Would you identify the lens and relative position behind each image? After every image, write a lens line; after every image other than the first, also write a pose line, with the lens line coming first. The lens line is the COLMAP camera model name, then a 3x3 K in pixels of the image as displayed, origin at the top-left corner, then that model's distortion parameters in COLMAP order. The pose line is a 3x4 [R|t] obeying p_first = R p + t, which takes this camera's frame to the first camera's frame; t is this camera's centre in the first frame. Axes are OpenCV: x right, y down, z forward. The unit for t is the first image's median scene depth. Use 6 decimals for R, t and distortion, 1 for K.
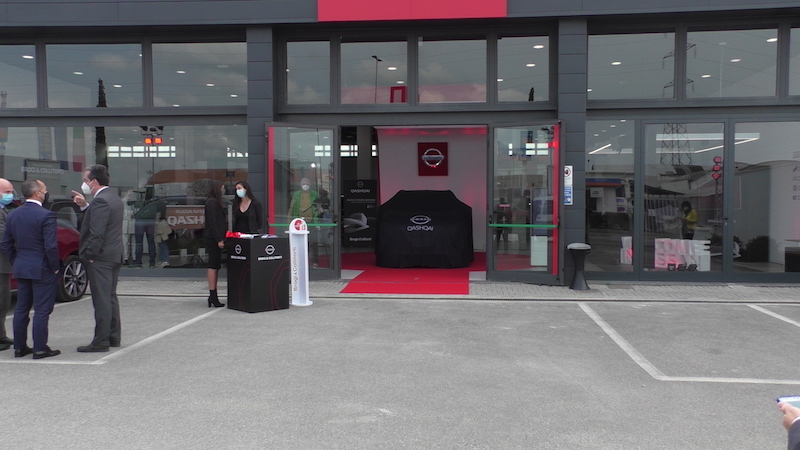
lens RADIAL K [[729.4, 0, 397.5], [0, 729.4, 223.5], [0, 0, 1]] dist [0.074803, 0.000000]
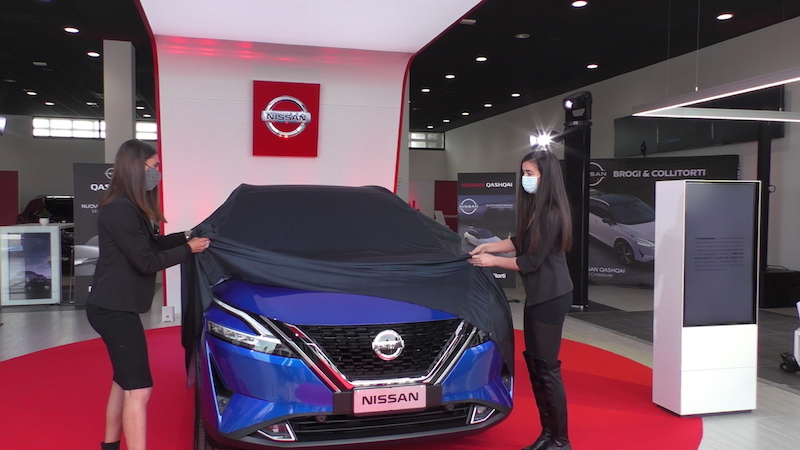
lens RADIAL K [[668.7, 0, 399.1], [0, 668.7, 225.1], [0, 0, 1]] dist [0.063799, -0.018890]
pose [[0.938166, -0.006383, 0.346126, -0.042326], [0.005061, 0.999976, 0.004724, -0.031917], [-0.346148, -0.002680, 0.938176, 0.777284]]
